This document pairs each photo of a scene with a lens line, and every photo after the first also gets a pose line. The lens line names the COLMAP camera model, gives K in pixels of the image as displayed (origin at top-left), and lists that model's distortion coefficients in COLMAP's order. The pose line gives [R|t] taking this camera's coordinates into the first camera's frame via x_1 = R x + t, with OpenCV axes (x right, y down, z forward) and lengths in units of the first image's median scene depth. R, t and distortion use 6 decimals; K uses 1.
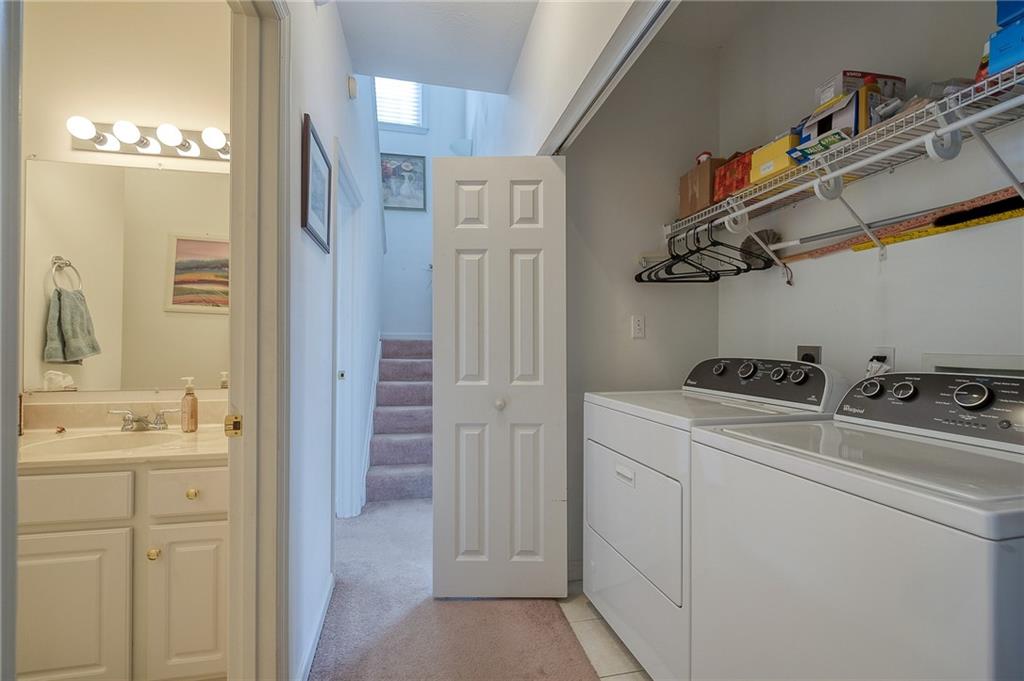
lens RADIAL K [[449.7, 0, 512.0], [0, 449.7, 340.5], [0, 0, 1]] dist [0.000886, -0.000088]
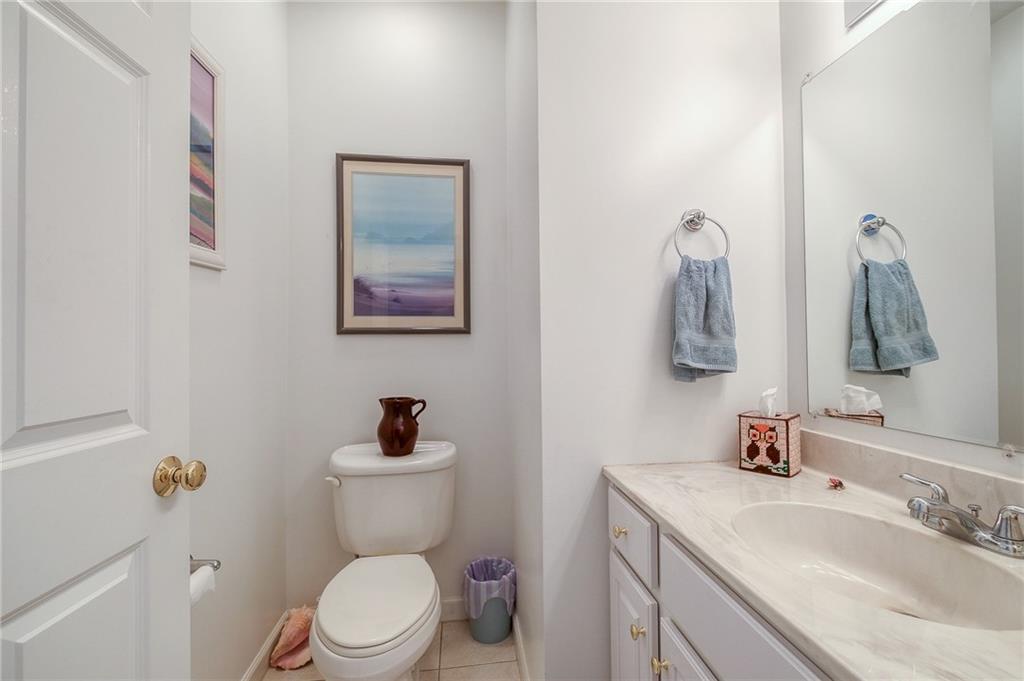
lens RADIAL K [[449.7, 0, 512.0], [0, 449.7, 340.5], [0, 0, 1]] dist [0.000886, -0.000088]
pose [[-0.086555, -0.011566, -0.996180, -0.296693], [0.022054, 0.999665, -0.013522, -0.000473], [0.996003, -0.023140, -0.086271, 0.529844]]
